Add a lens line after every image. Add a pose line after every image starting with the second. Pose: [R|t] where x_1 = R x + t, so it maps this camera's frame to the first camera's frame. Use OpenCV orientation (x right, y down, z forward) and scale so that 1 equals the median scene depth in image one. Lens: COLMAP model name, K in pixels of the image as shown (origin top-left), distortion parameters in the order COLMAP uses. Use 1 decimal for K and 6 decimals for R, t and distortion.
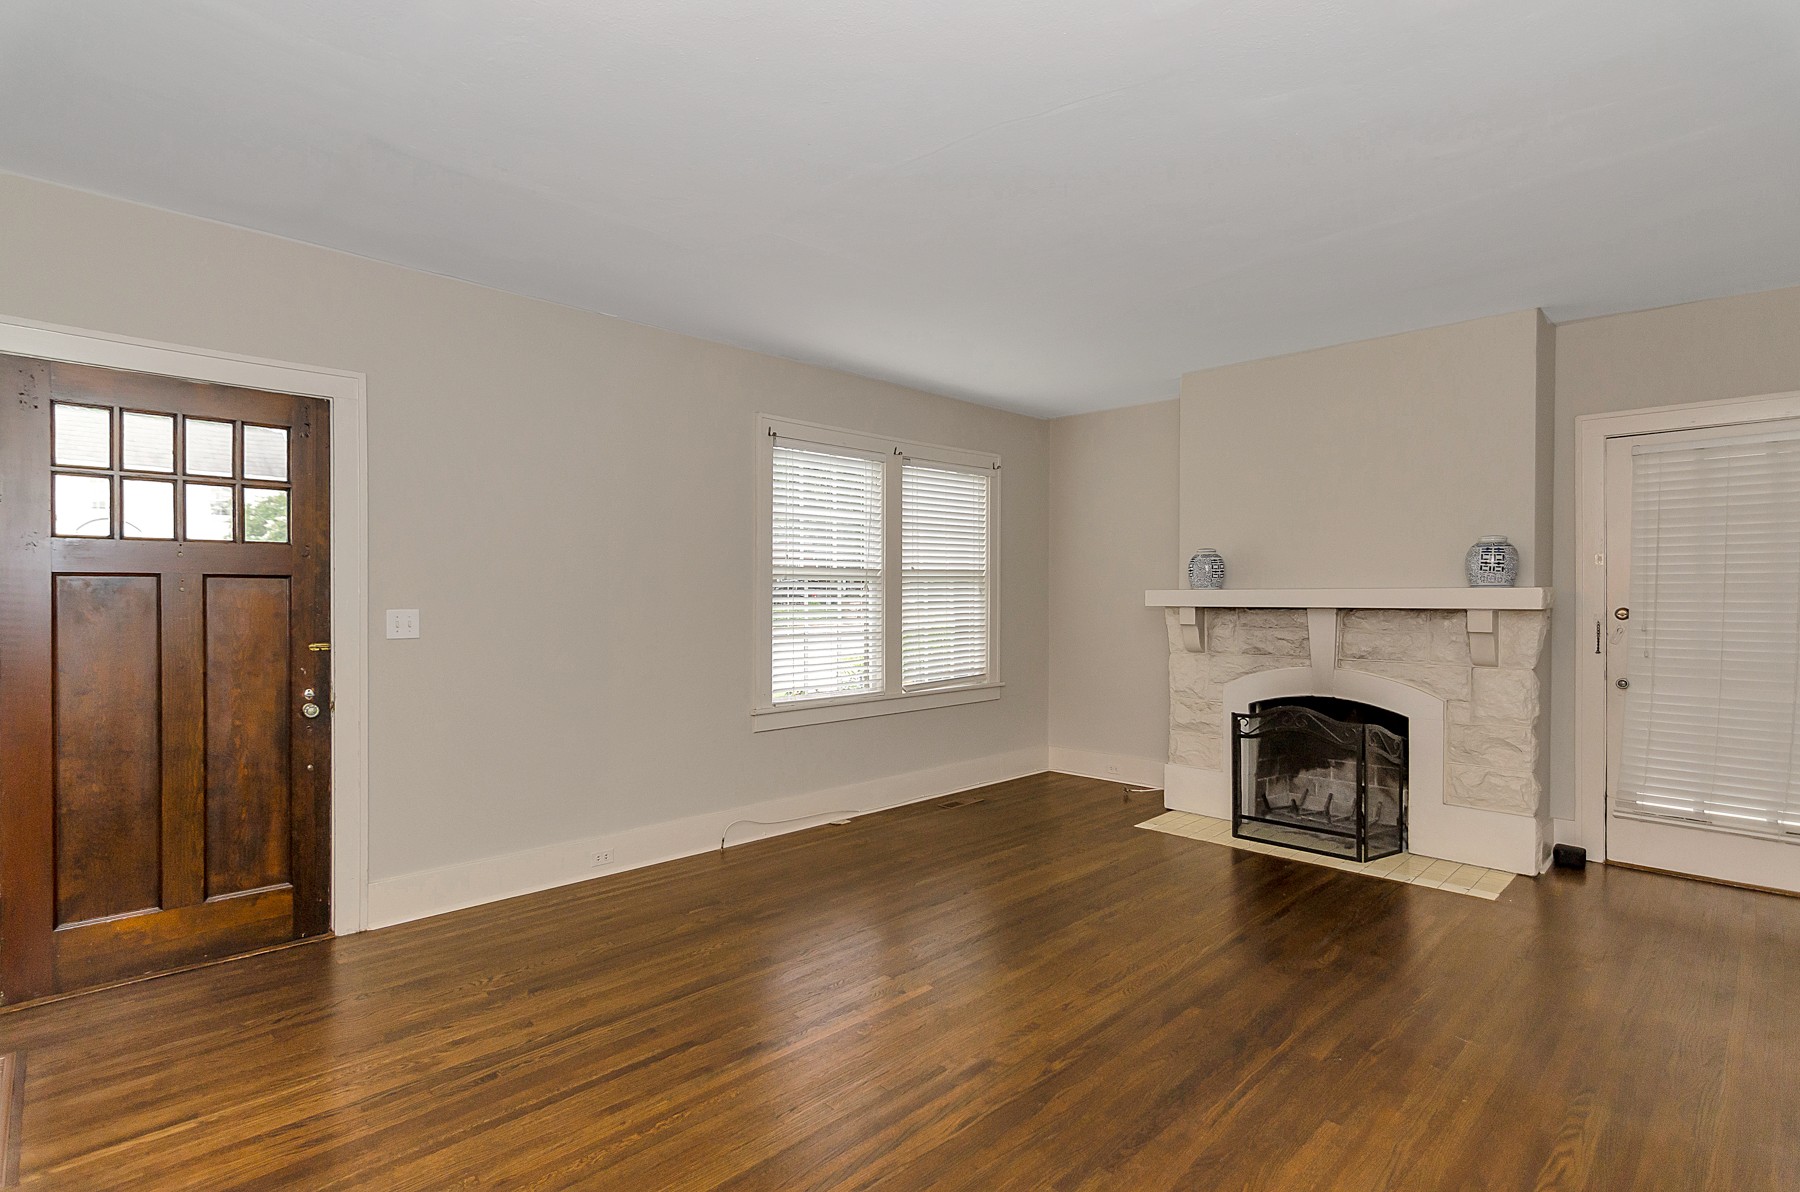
lens RADIAL K [[865.1, 0, 890.7], [0, 865.1, 602.8], [0, 0, 1]] dist [0.000615, 0.000215]
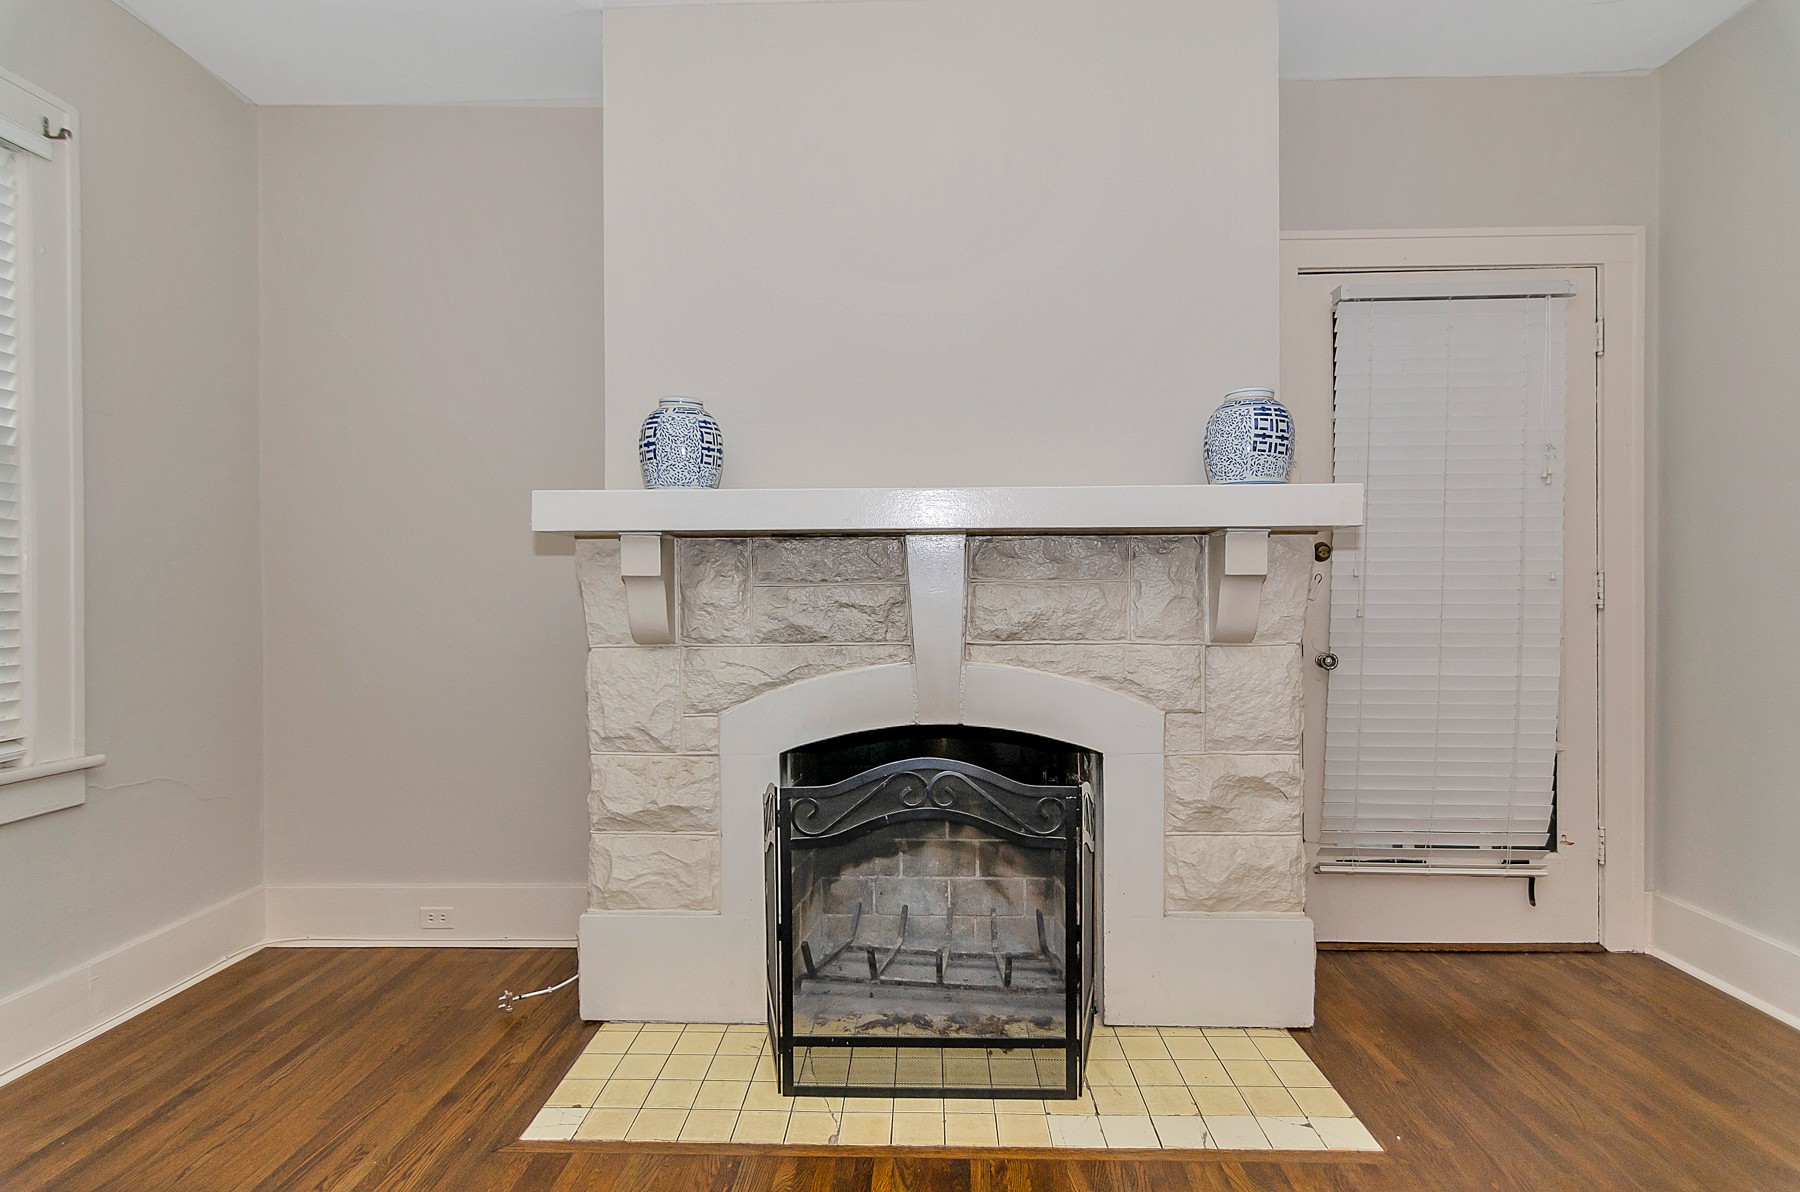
lens RADIAL K [[896.7, 0, 896.4], [0, 896.7, 601.8], [0, 0, 1]] dist [-0.001167, -0.000034]
pose [[0.722747, -0.008968, 0.691055, 0.144737], [0.008918, 0.999954, 0.003650, 0.039126], [-0.691055, 0.003524, 0.722793, 0.647863]]
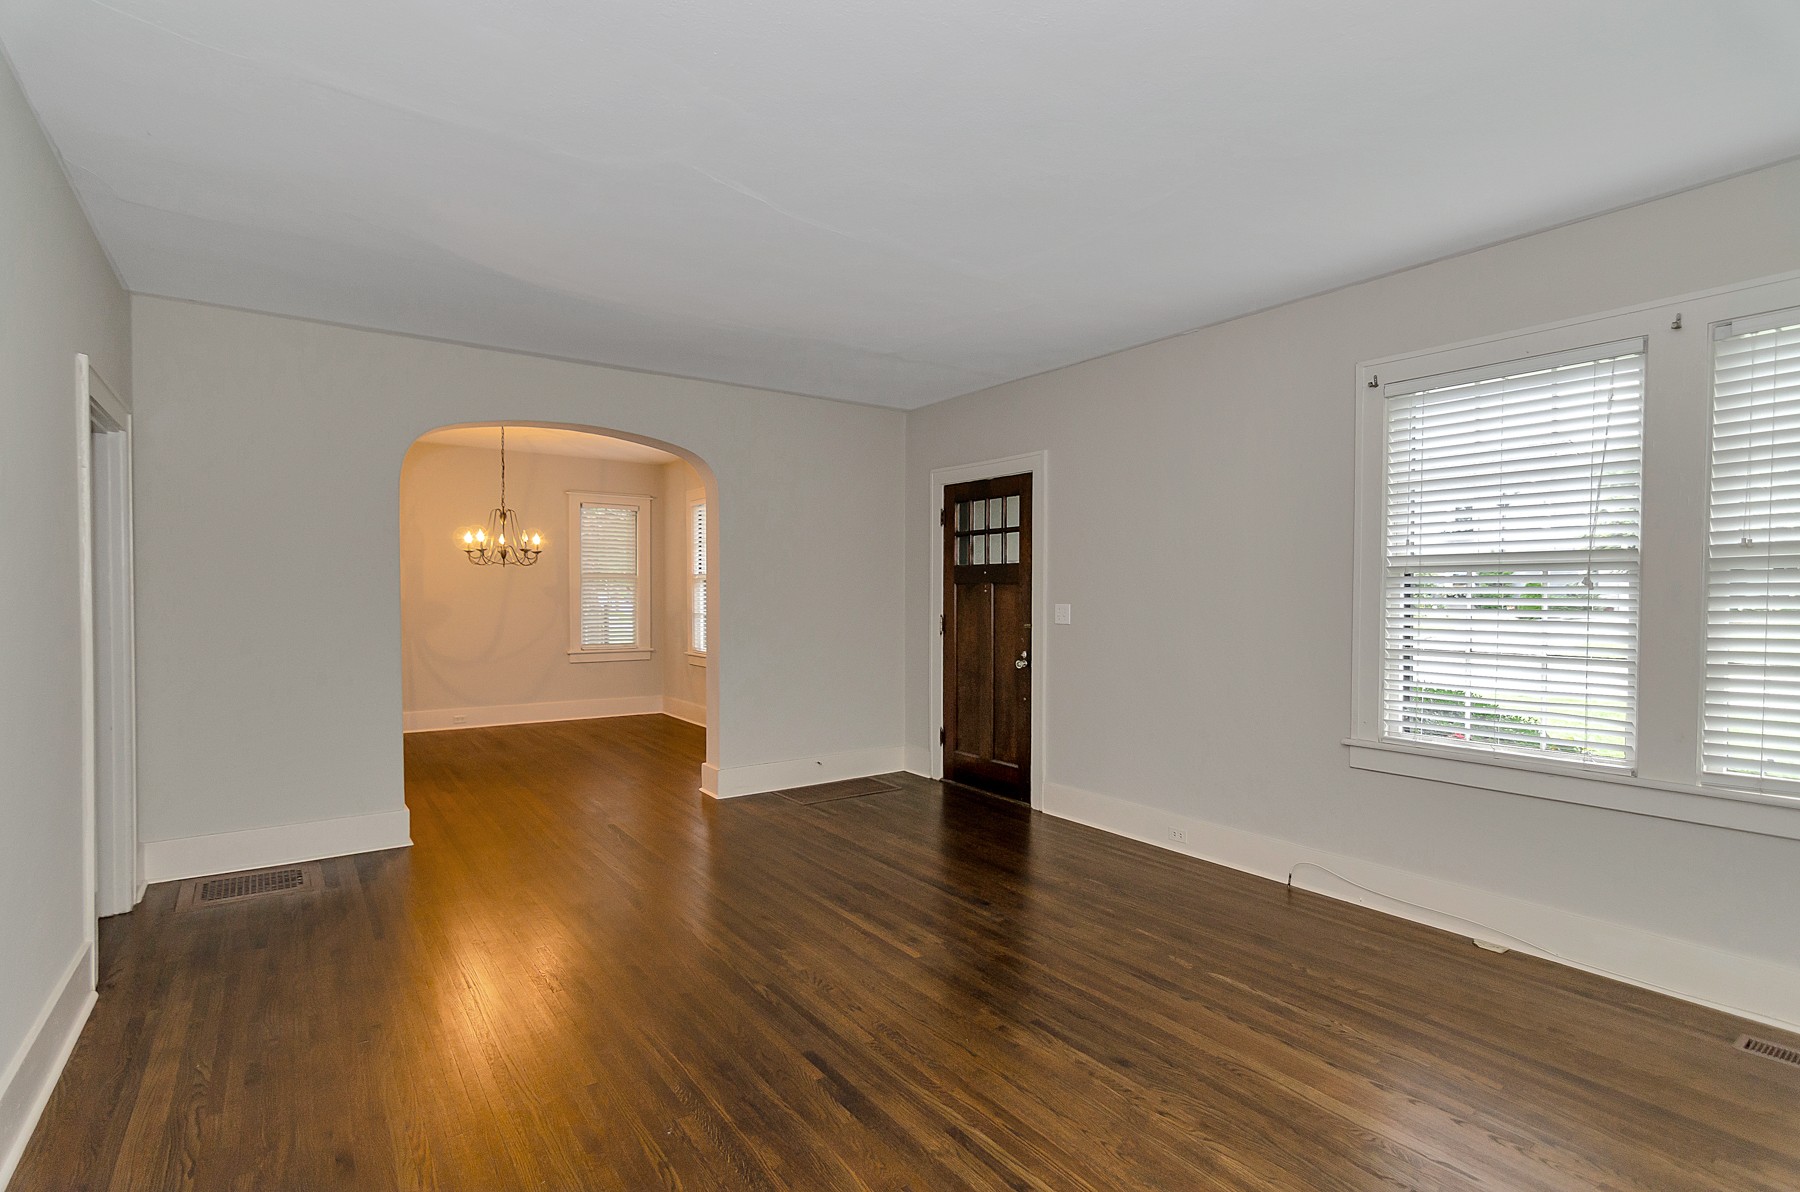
lens RADIAL K [[865.1, 0, 890.7], [0, 865.1, 602.8], [0, 0, 1]] dist [0.000615, 0.000215]
pose [[-0.151244, 0.011294, -0.988432, 0.680438], [-0.010869, 0.999855, 0.013088, -0.007517], [0.988437, 0.012723, -0.151099, 0.685773]]
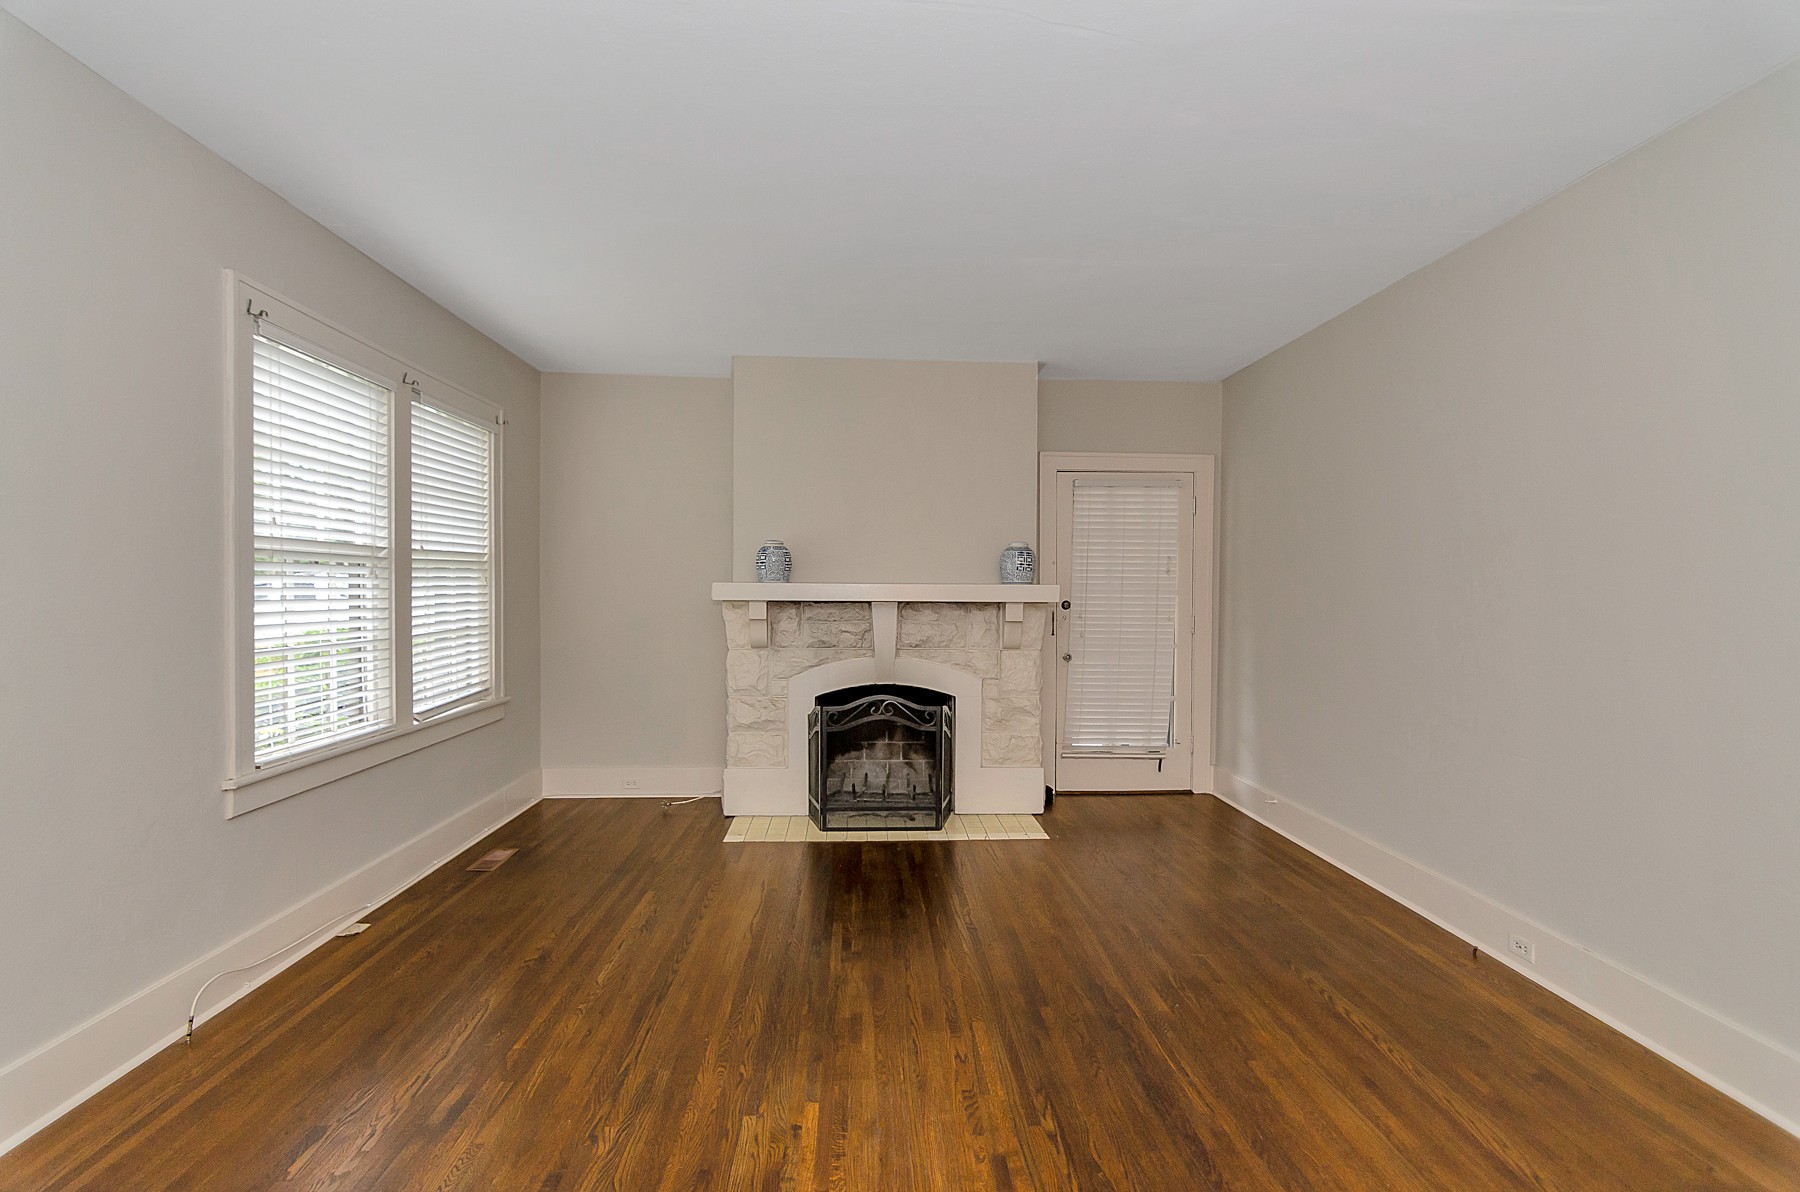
lens RADIAL K [[865.1, 0, 890.7], [0, 865.1, 602.8], [0, 0, 1]] dist [0.000615, 0.000215]
pose [[0.666497, -0.005507, 0.745487, -0.287702], [-0.001370, 0.999962, 0.008612, -0.001527], [-0.745506, -0.006761, 0.666464, 0.272832]]
